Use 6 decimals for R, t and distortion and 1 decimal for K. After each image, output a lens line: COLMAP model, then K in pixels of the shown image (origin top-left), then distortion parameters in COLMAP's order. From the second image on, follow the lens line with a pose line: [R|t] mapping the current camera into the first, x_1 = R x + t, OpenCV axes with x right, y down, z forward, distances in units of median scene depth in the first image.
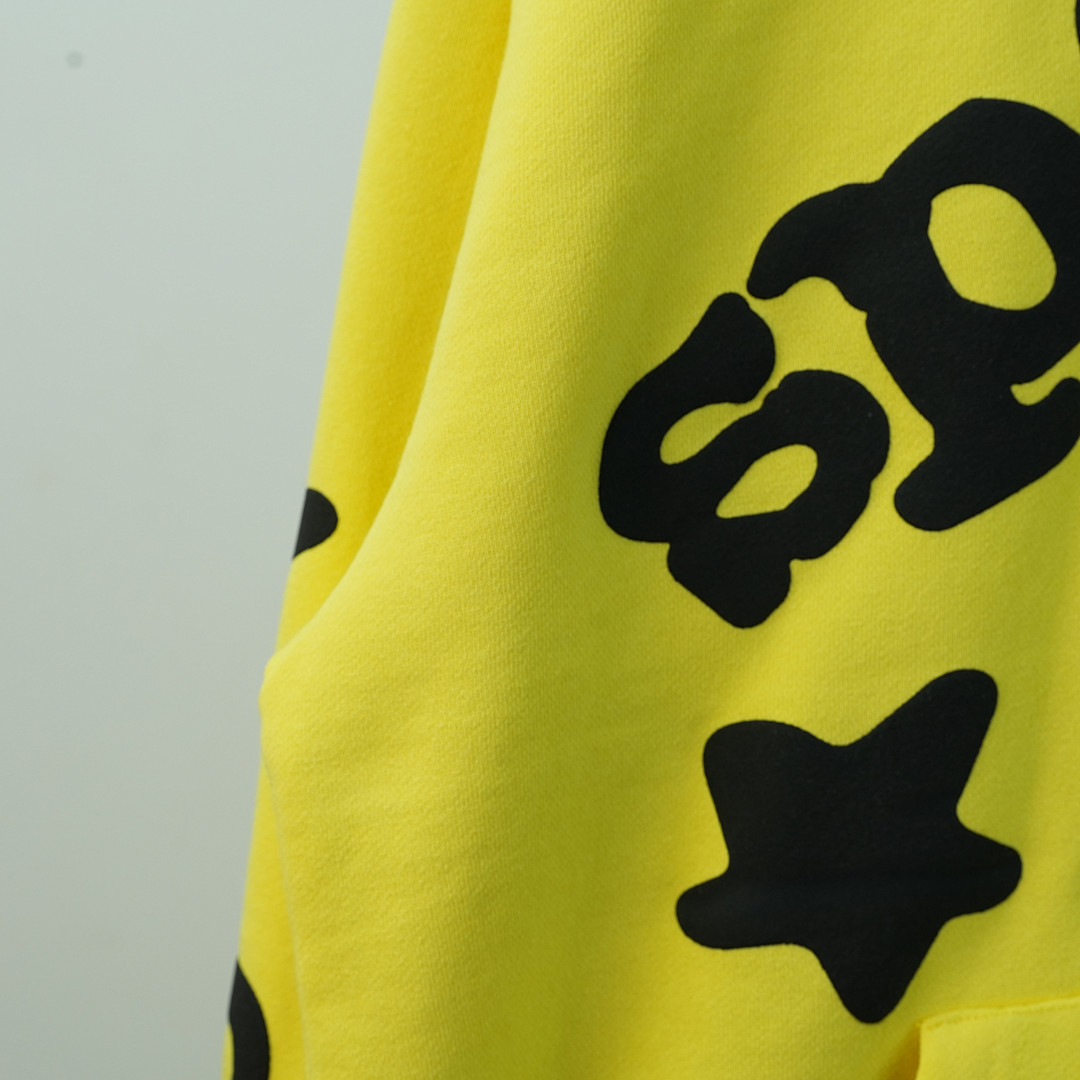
lens RADIAL K [[3288.2, 0, 540.0], [0, 3288.2, 540.0], [0, 0, 1]] dist [0.042657, -0.037931]
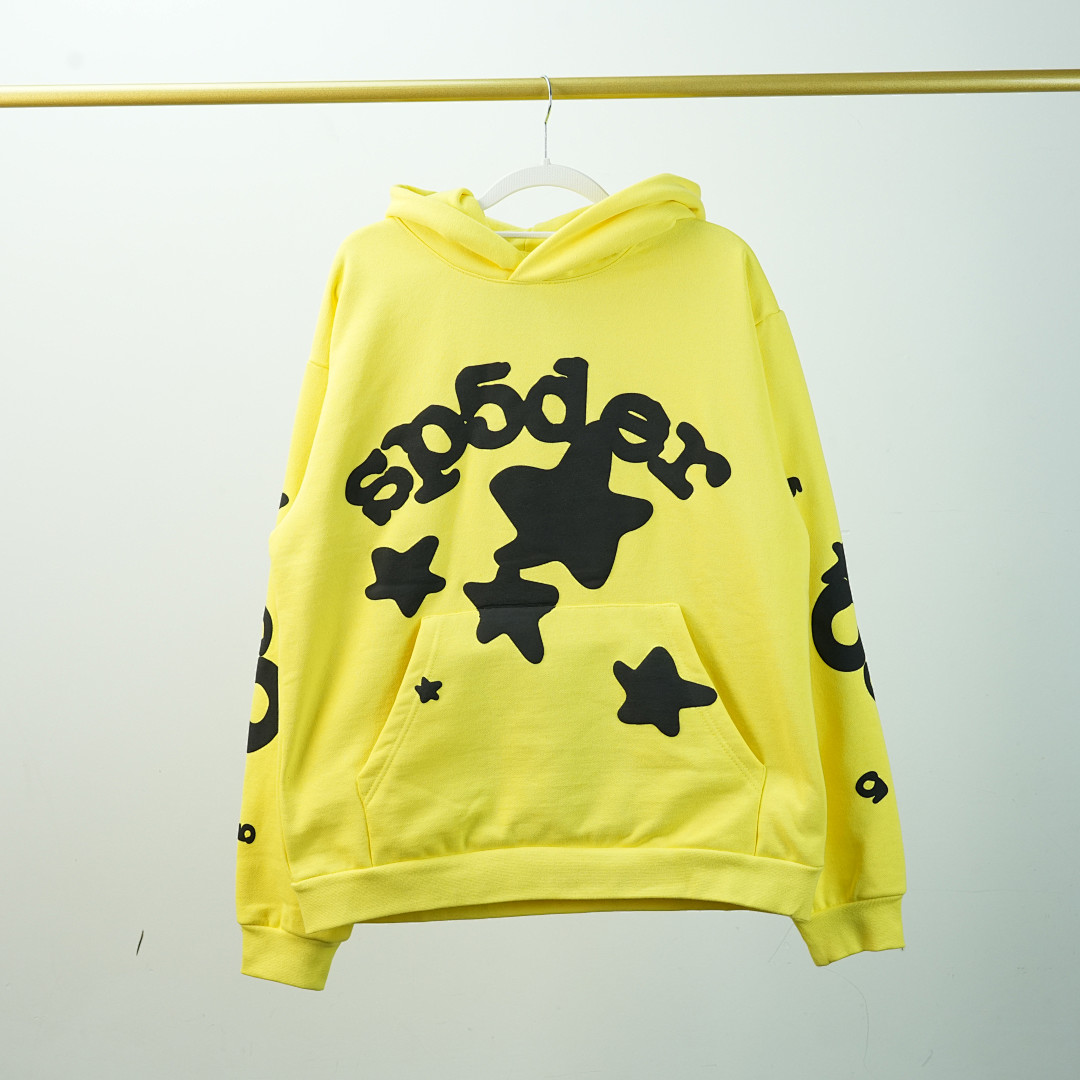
lens RADIAL K [[3288.2, 0, 540.0], [0, 3288.2, 540.0], [0, 0, 1]] dist [0.042657, -0.037931]
pose [[0.997788, 0.010450, -0.065649, 0.558129], [-0.010865, 0.999923, -0.005978, 0.069332], [0.065582, 0.006678, 0.997825, -3.315624]]
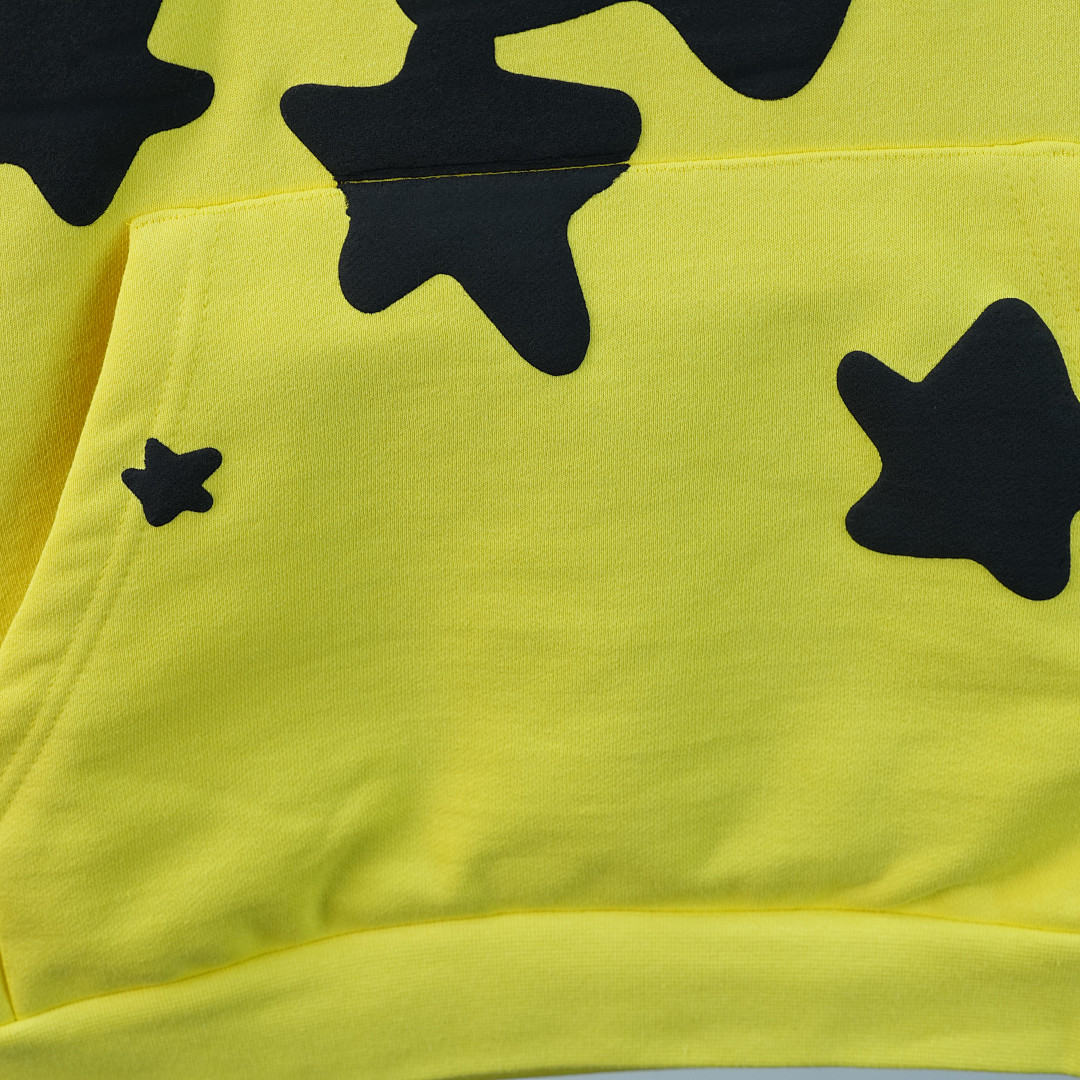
lens RADIAL K [[3288.2, 0, 540.0], [0, 3288.2, 540.0], [0, 0, 1]] dist [0.042657, -0.037931]
pose [[0.998987, -0.020330, 0.040146, 0.213535], [0.003229, 0.922212, 0.386670, -0.198230], [-0.044885, -0.386149, 0.921344, -0.111801]]
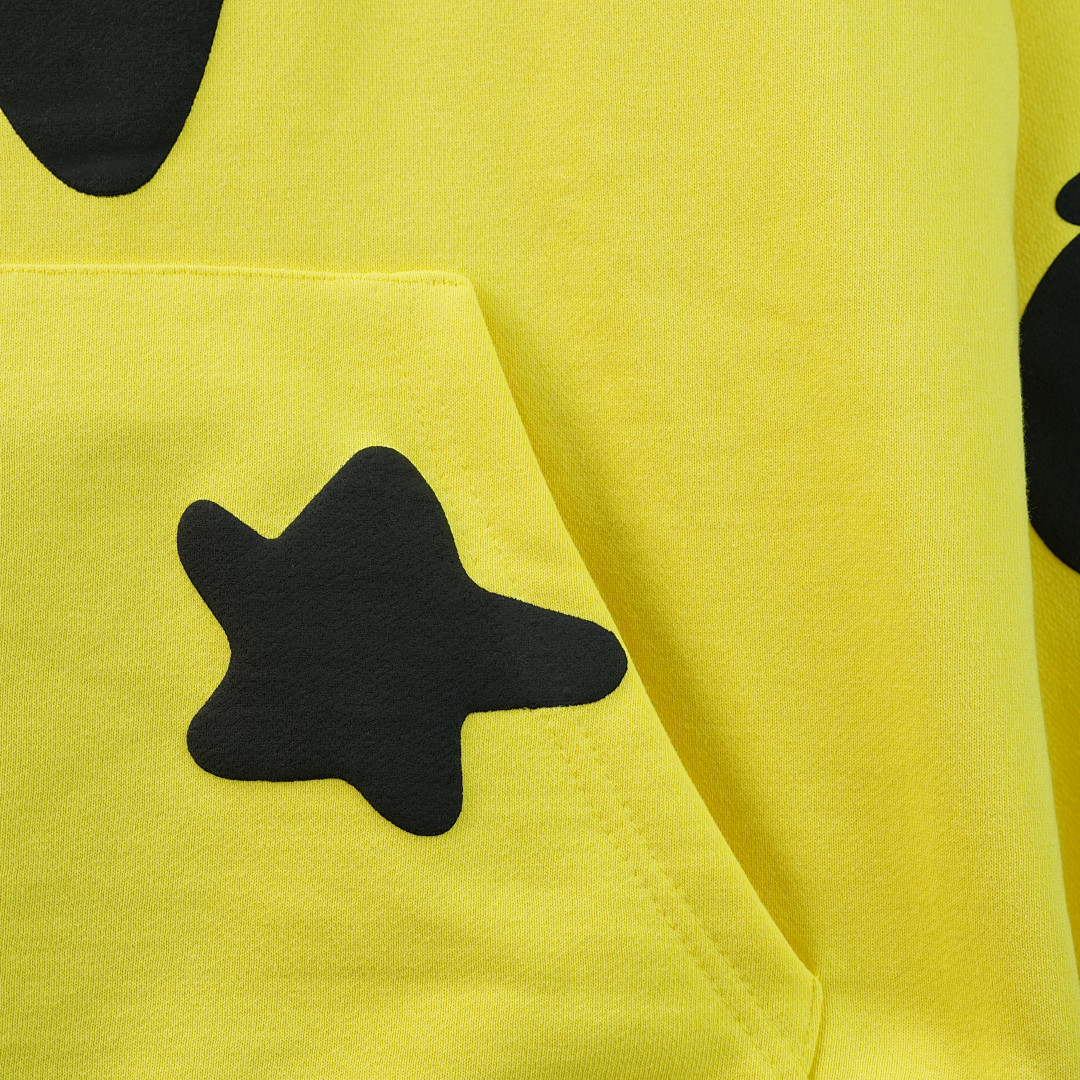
lens RADIAL K [[3288.2, 0, 540.0], [0, 3288.2, 540.0], [0, 0, 1]] dist [0.042657, -0.037931]
pose [[0.993113, 0.050080, 0.105916, 0.375135], [-0.030901, 0.983992, -0.175515, 0.384551], [-0.113010, 0.171033, 0.978763, 0.027520]]
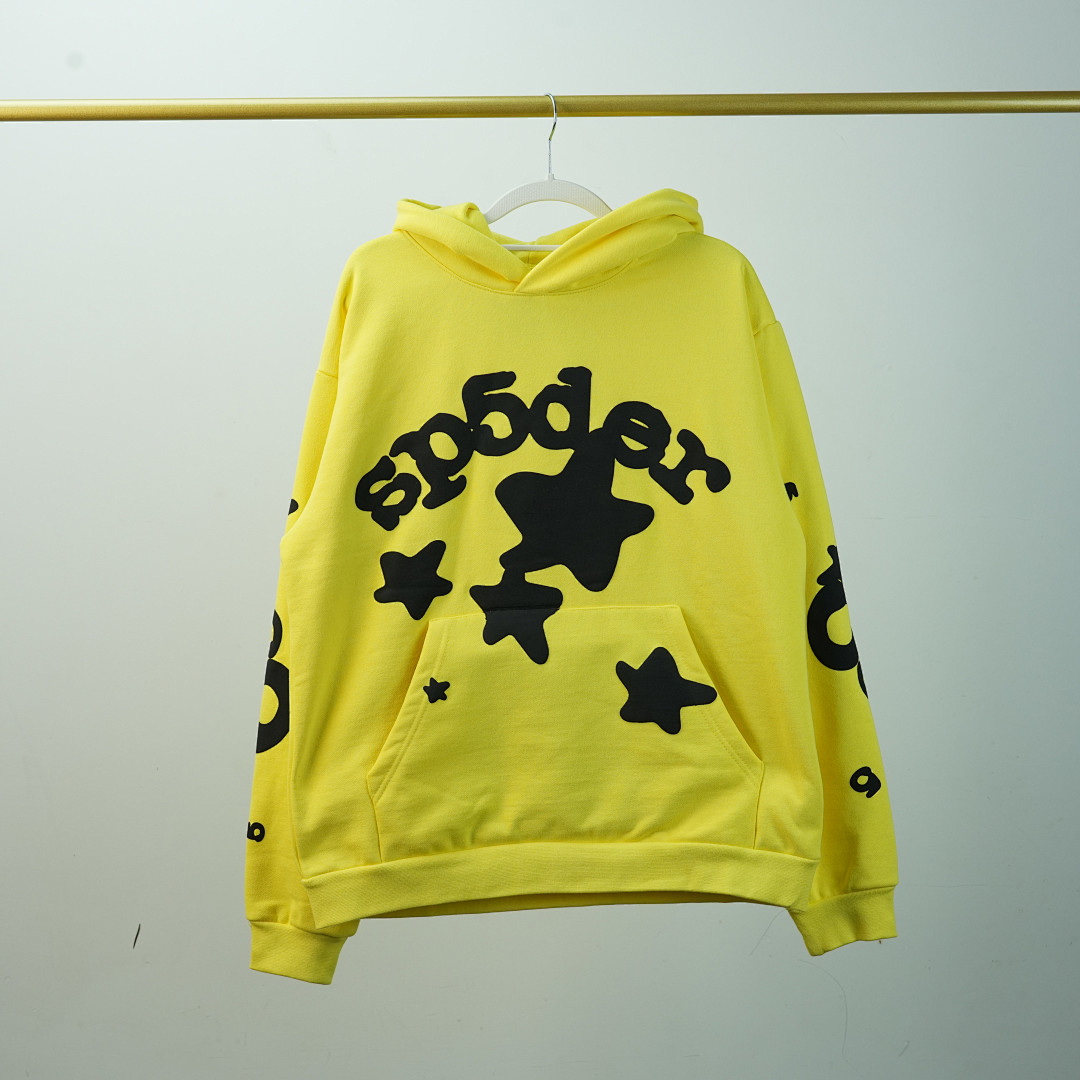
lens RADIAL K [[3288.2, 0, 540.0], [0, 3288.2, 540.0], [0, 0, 1]] dist [0.042657, -0.037931]
pose [[0.999789, 0.006936, -0.019357, 0.353965], [-0.007185, 0.999892, -0.012830, 0.095220], [0.019265, 0.012966, 0.999730, -3.454243]]
